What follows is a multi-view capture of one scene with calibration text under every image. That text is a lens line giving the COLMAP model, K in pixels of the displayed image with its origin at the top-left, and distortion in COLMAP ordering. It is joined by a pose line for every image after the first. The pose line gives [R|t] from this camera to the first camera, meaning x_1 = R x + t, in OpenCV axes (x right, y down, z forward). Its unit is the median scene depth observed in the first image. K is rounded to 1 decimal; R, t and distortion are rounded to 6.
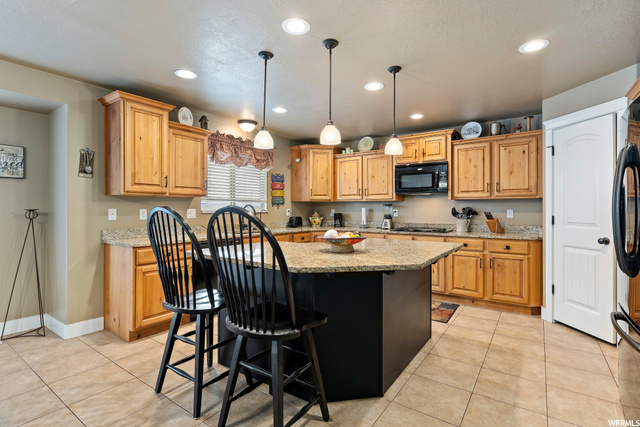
lens RADIAL K [[306.8, 0, 320.3], [0, 306.8, 212.2], [0, 0, 1]] dist [0.000003, 0.001735]
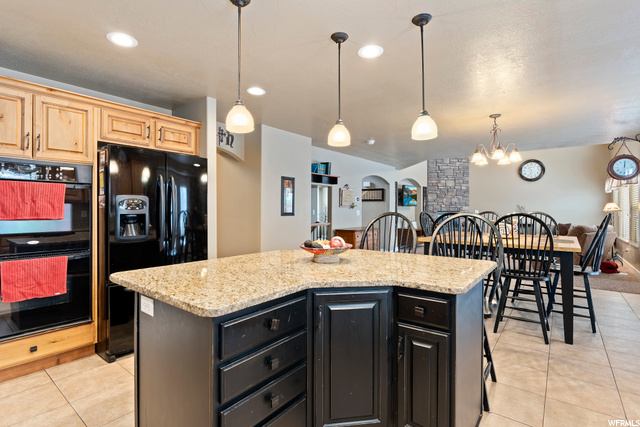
lens RADIAL K [[306.8, 0, 321.3], [0, 306.8, 209.2], [0, 0, 1]] dist [0.000003, 0.001735]
pose [[-0.999678, -0.006413, 0.024531, 0.034791], [-0.006190, 0.999939, 0.009149, -0.019764], [-0.024588, 0.008994, -0.999657, 1.092269]]
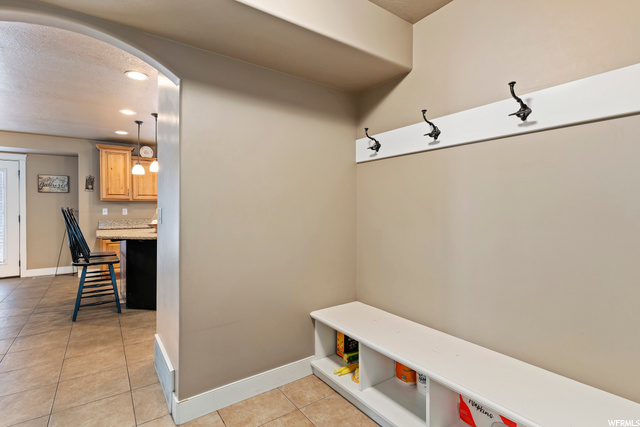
lens RADIAL K [[306.8, 0, 326.7], [0, 306.8, 214.1], [0, 0, 1]] dist [0.000003, 0.001735]
pose [[0.945360, 0.001282, -0.326027, 0.884825], [0.001559, 0.999963, 0.008454, 0.006862], [0.326025, -0.008500, 0.945323, -0.206892]]
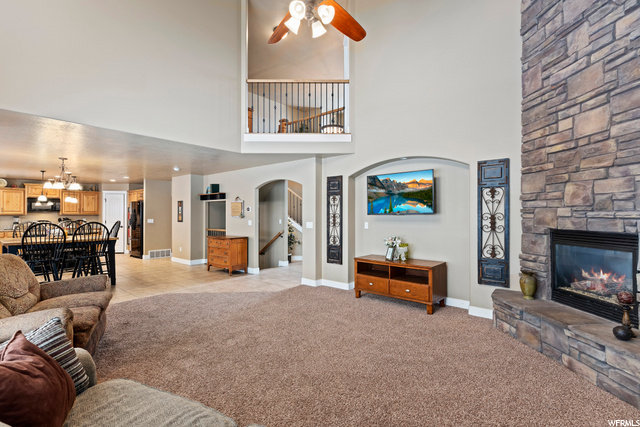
lens RADIAL K [[306.8, 0, 326.0], [0, 306.8, 210.4], [0, 0, 1]] dist [0.000003, 0.001735]
pose [[0.074619, 0.008154, 0.997179, -1.878009], [0.008119, 0.999928, -0.008784, -0.038263], [-0.997179, 0.008752, 0.074547, -1.274813]]
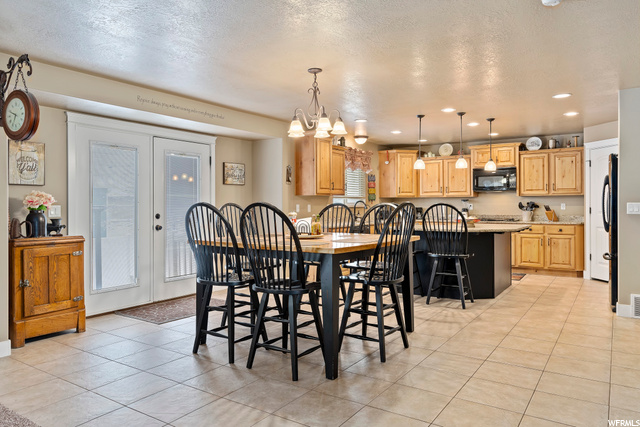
lens RADIAL K [[441.5, 0, 317.8], [0, 441.5, 210.7], [0, 0, 1]] dist [0.006464, -0.002060]
pose [[0.999755, -0.007015, 0.020974, -0.497587], [0.006916, 0.999965, 0.004764, 0.006861], [-0.021006, -0.004618, 0.999769, -0.916656]]
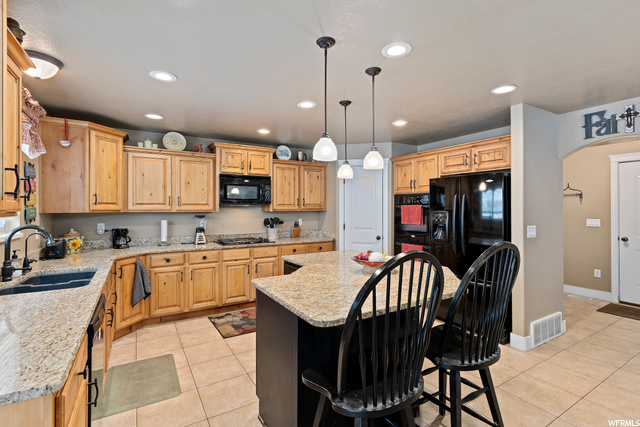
lens RADIAL K [[306.8, 0, 317.1], [0, 306.8, 208.4], [0, 0, 1]] dist [0.000003, 0.001735]
pose [[0.405488, -0.001056, 0.914100, -0.552462], [0.012248, 0.999916, -0.004279, -0.047846], [-0.914018, 0.012931, 0.405467, 0.424608]]
